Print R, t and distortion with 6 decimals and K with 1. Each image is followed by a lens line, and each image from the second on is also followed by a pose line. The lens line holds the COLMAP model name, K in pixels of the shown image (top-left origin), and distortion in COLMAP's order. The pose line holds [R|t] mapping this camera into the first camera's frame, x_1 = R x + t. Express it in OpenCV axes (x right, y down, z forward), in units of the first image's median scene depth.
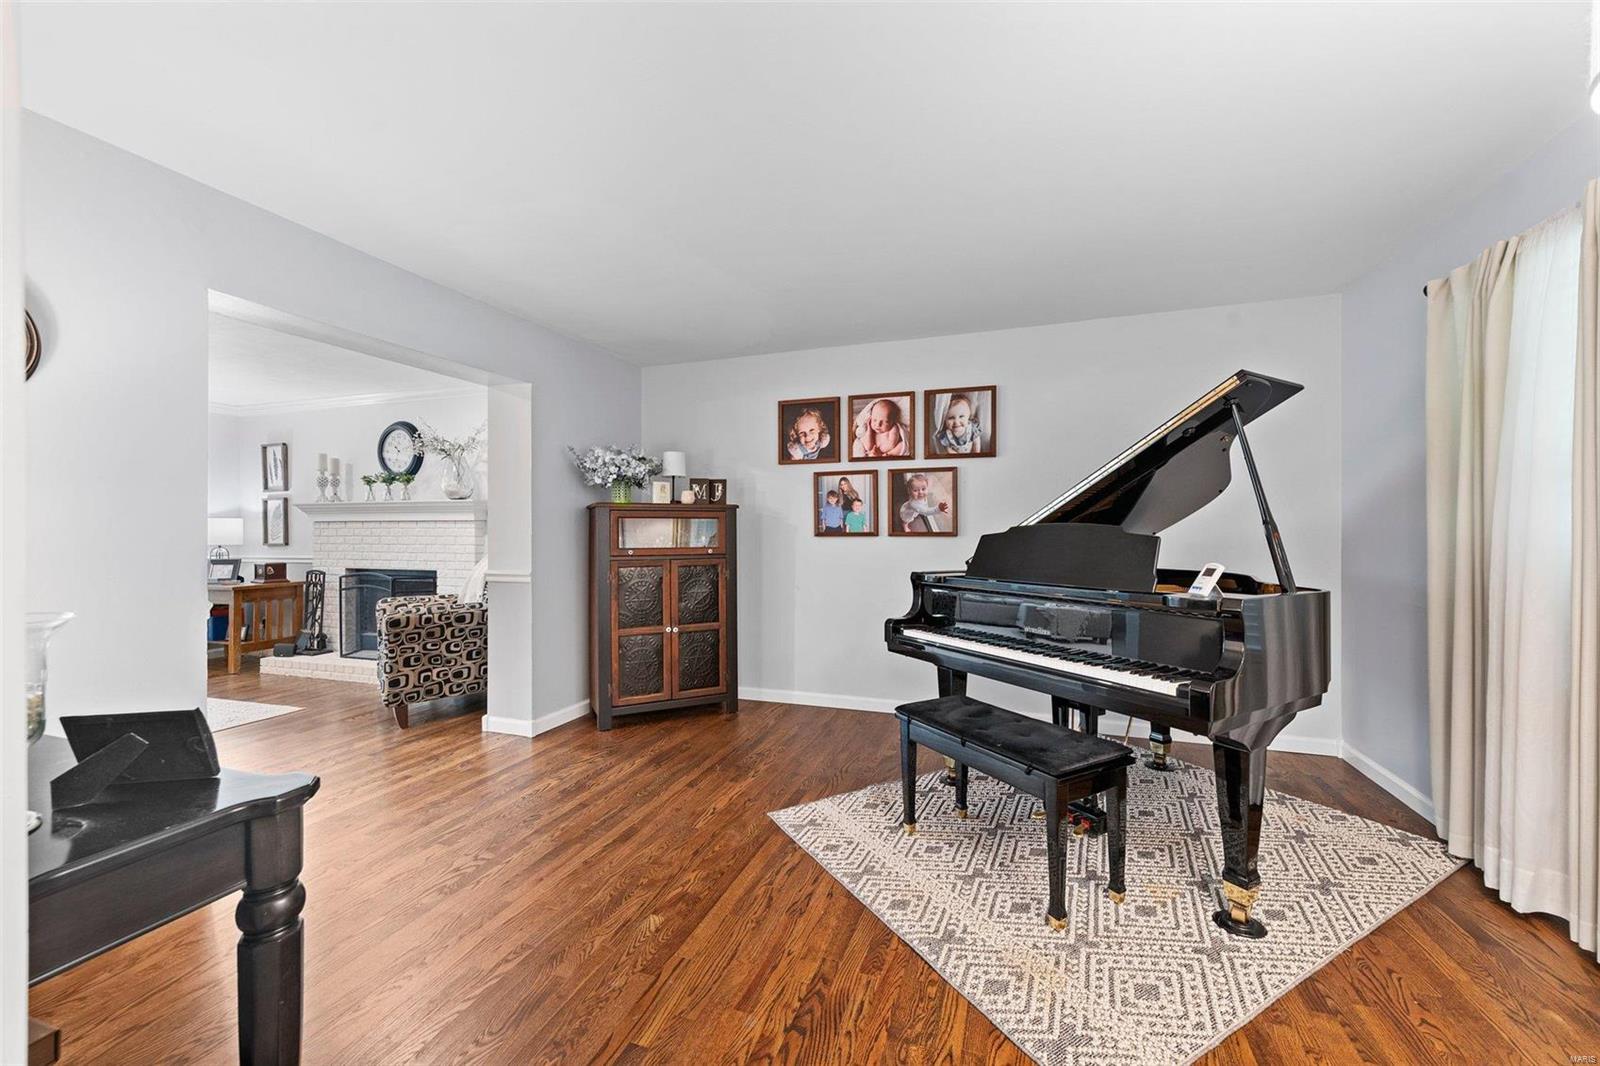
lens RADIAL K [[646.0, 0, 811.8], [0, 646.0, 534.2], [0, 0, 1]] dist [0.017279, -0.003310]
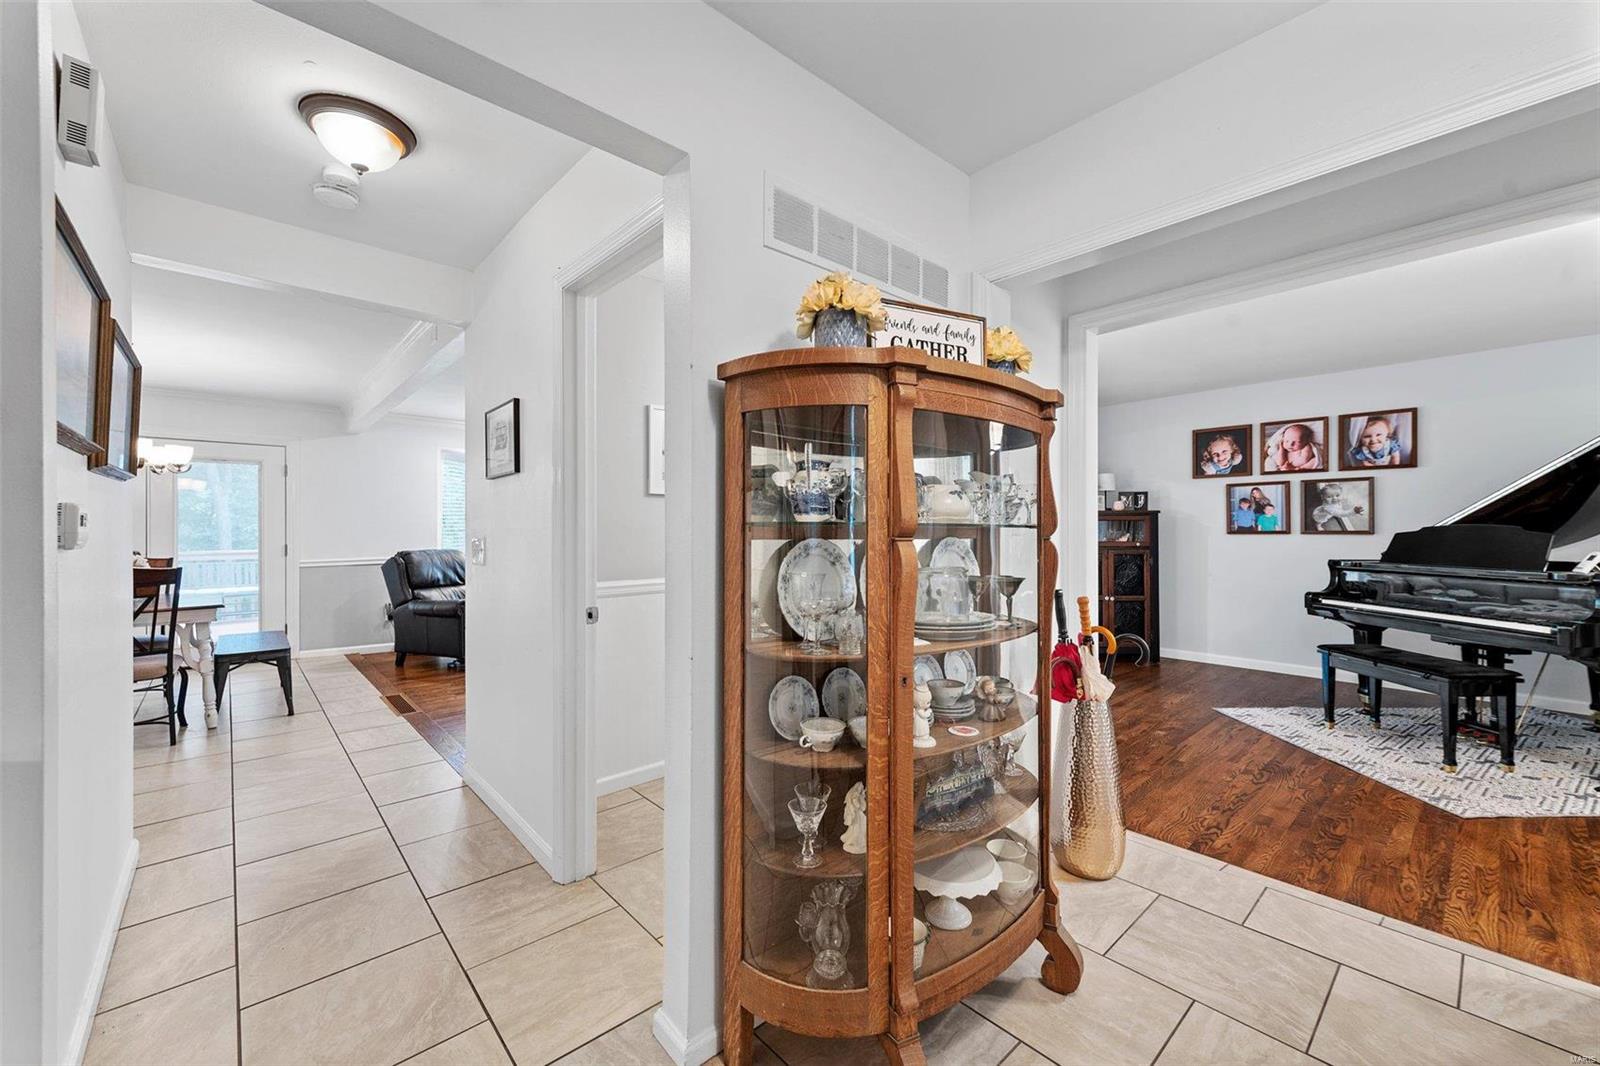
lens RADIAL K [[646.0, 0, 793.8], [0, 646.0, 531.3], [0, 0, 1]] dist [0.017279, -0.003310]
pose [[0.871255, 0.000534, -0.490831, -0.115245], [-0.001176, 0.999999, -0.000999, 0.000569], [0.490830, 0.001447, 0.871254, -0.570599]]
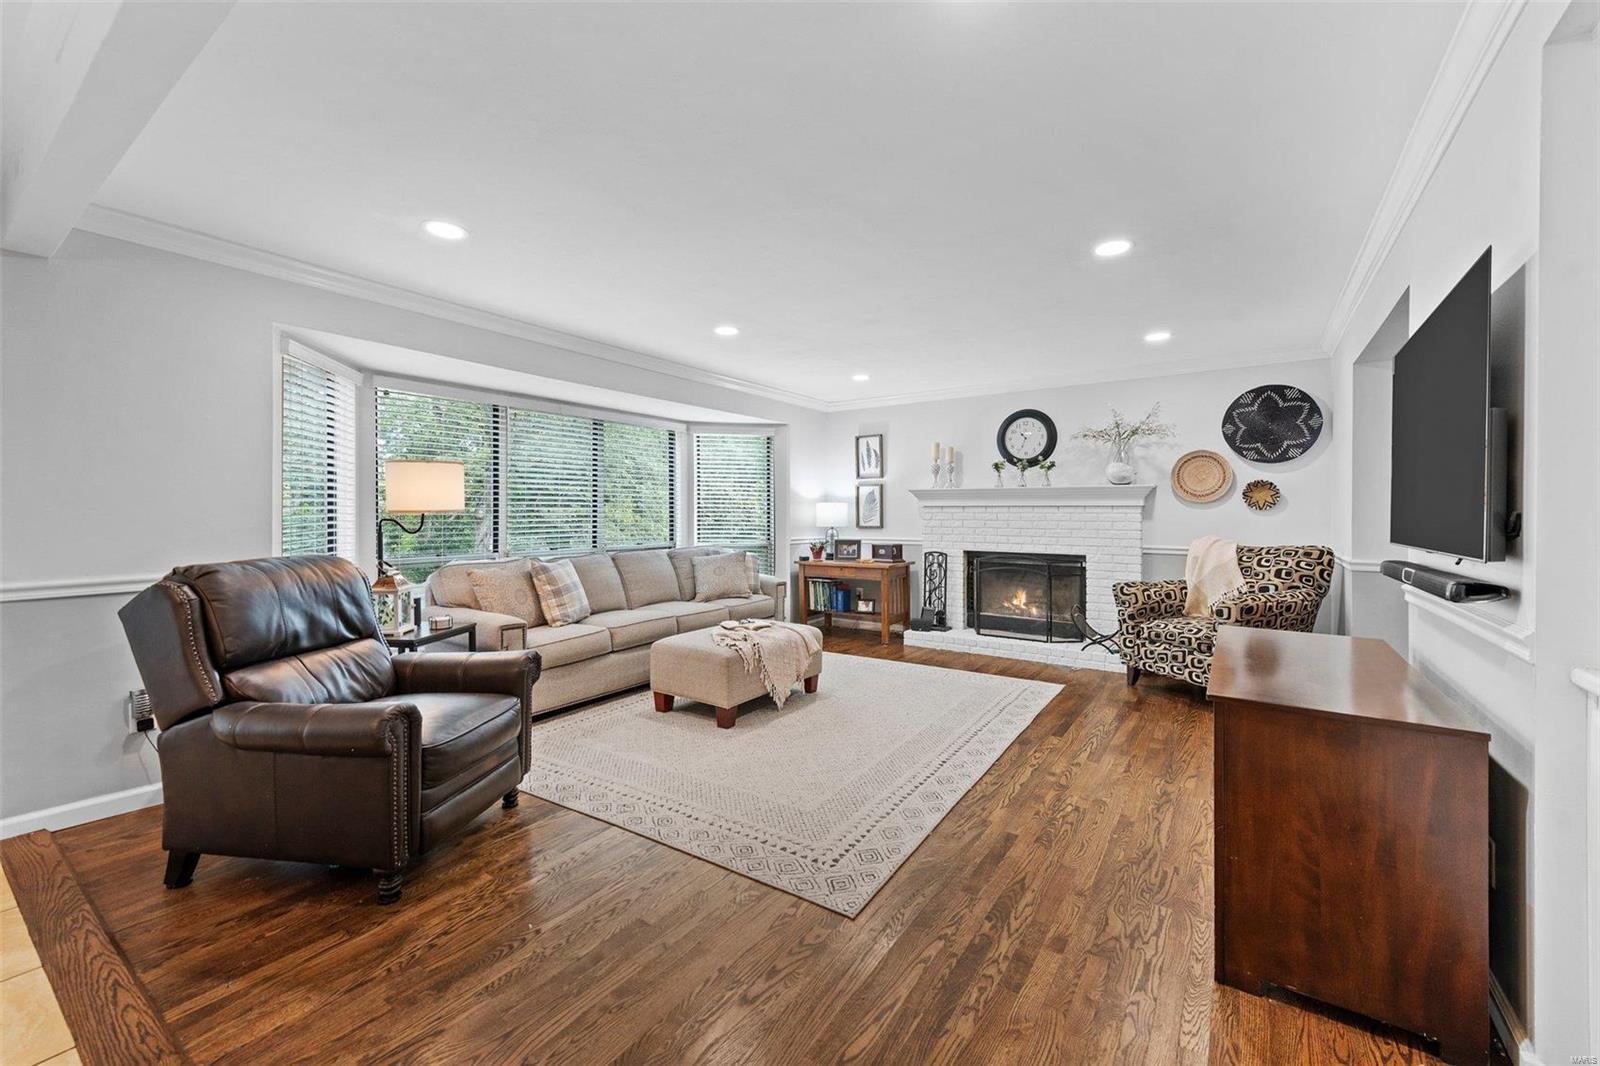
lens RADIAL K [[646.0, 0, 787.1], [0, 646.0, 521.3], [0, 0, 1]] dist [0.017279, -0.003310]
pose [[0.961440, 0.008617, -0.274880, -0.954056], [-0.007373, 0.999957, 0.005560, 0.001582], [0.274917, -0.003319, 0.961462, -0.123989]]
